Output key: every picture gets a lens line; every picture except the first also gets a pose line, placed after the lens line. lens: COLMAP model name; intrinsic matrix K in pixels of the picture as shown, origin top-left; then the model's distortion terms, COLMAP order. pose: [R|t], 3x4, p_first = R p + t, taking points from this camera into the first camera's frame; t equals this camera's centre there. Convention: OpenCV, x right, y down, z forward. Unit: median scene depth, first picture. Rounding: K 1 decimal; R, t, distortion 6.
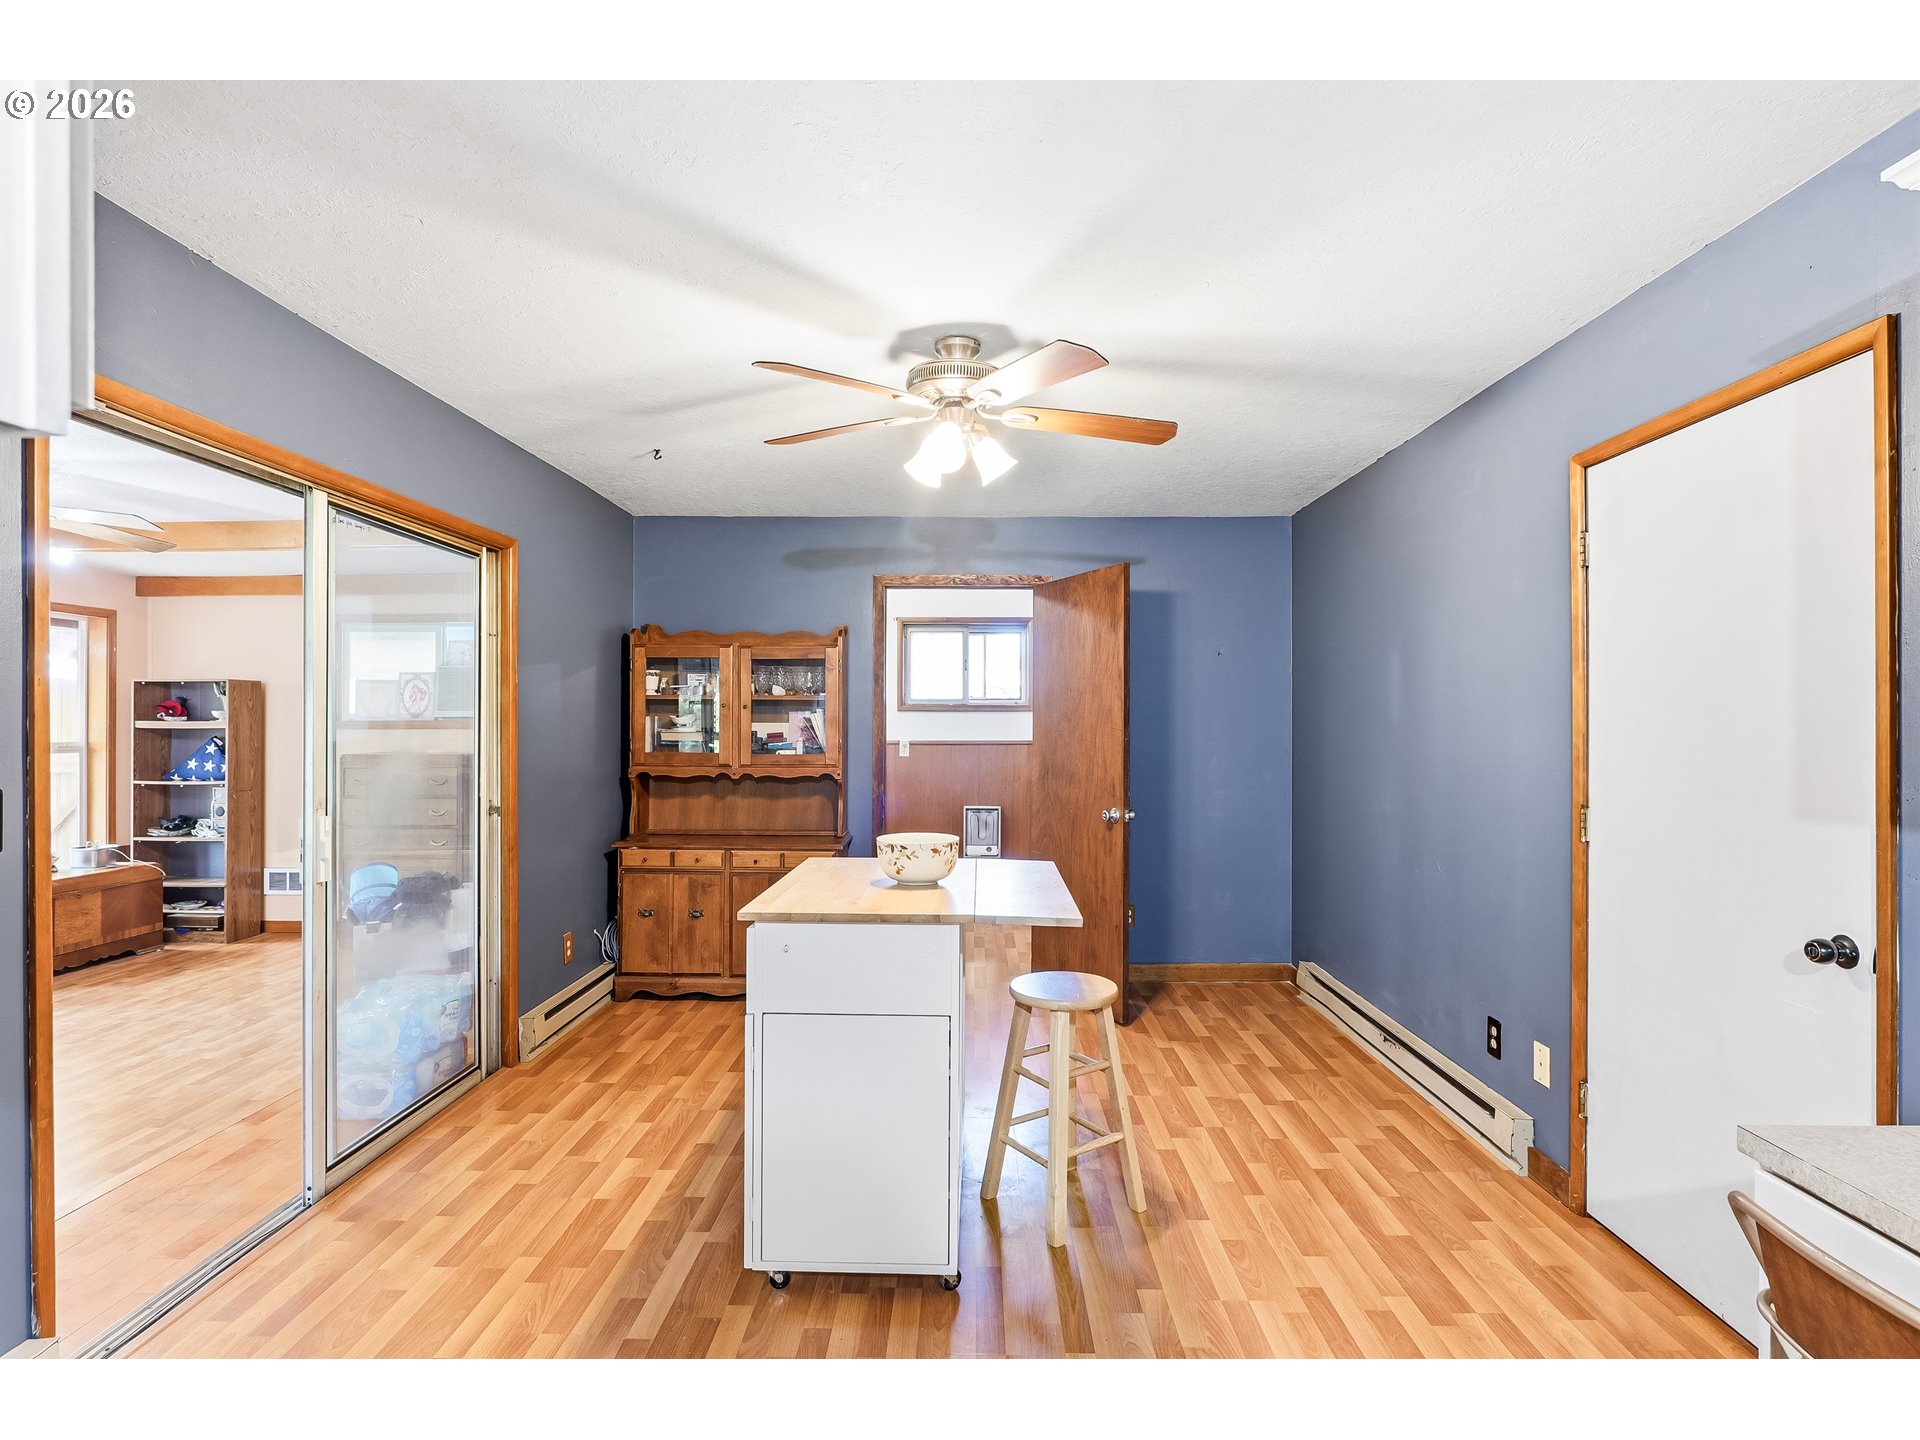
lens RADIAL K [[930.5, 0, 948.5], [0, 930.5, 721.4], [0, 0, 1]] dist [-0.002728, 0.000371]
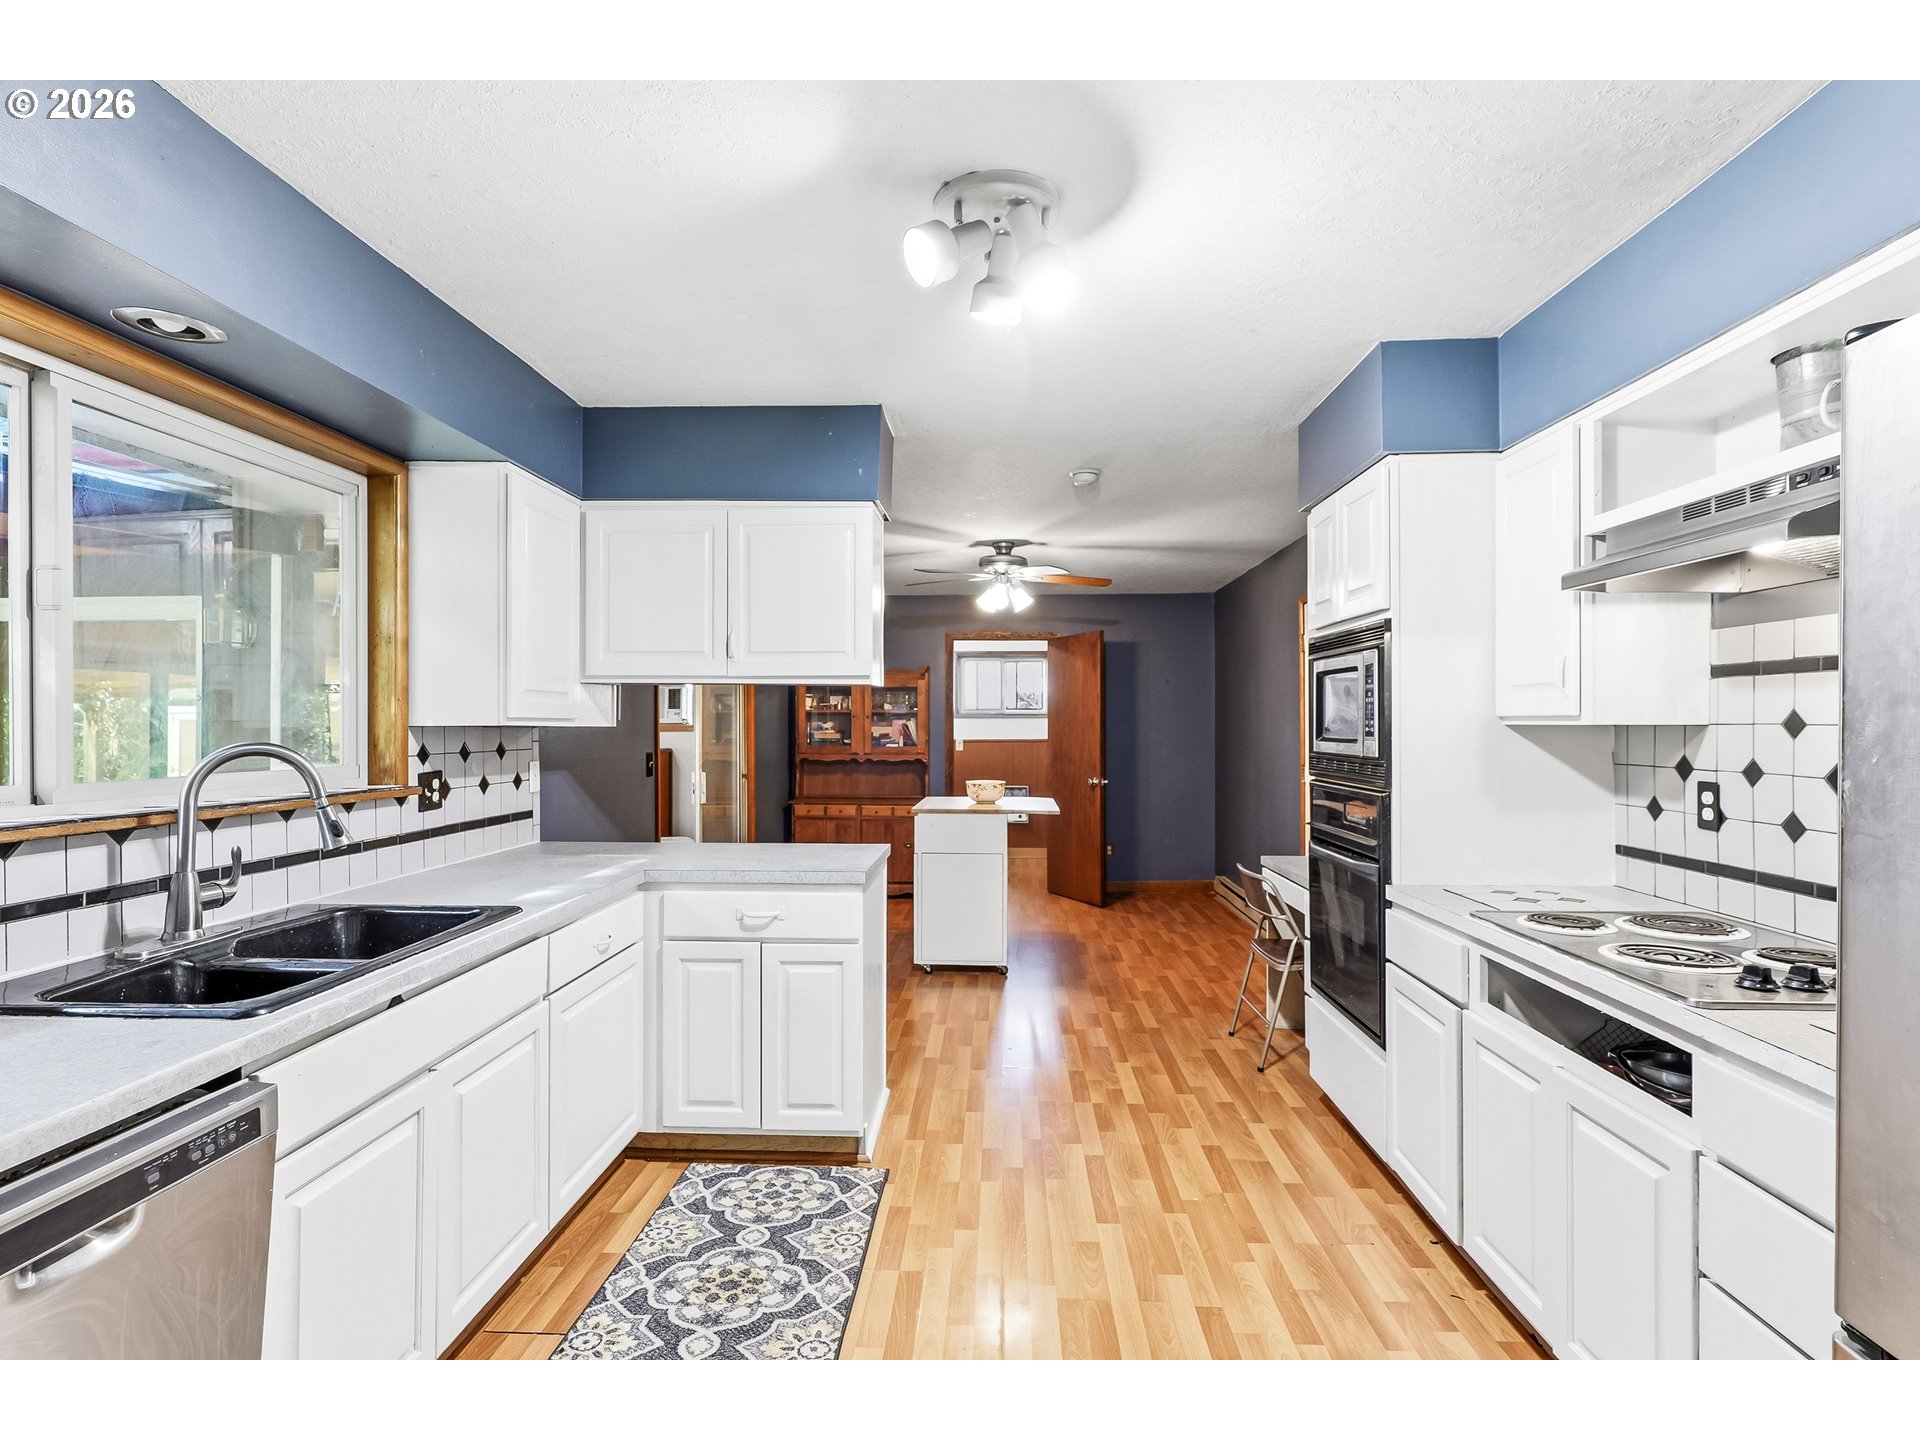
lens RADIAL K [[961.6, 0, 966.4], [0, 961.6, 731.9], [0, 0, 1]] dist [-0.001774, 0.000007]
pose [[0.999918, -0.004071, -0.012181, -0.027715], [0.004168, 0.999960, 0.007896, -0.002546], [0.012149, -0.007947, 0.999895, -0.656653]]
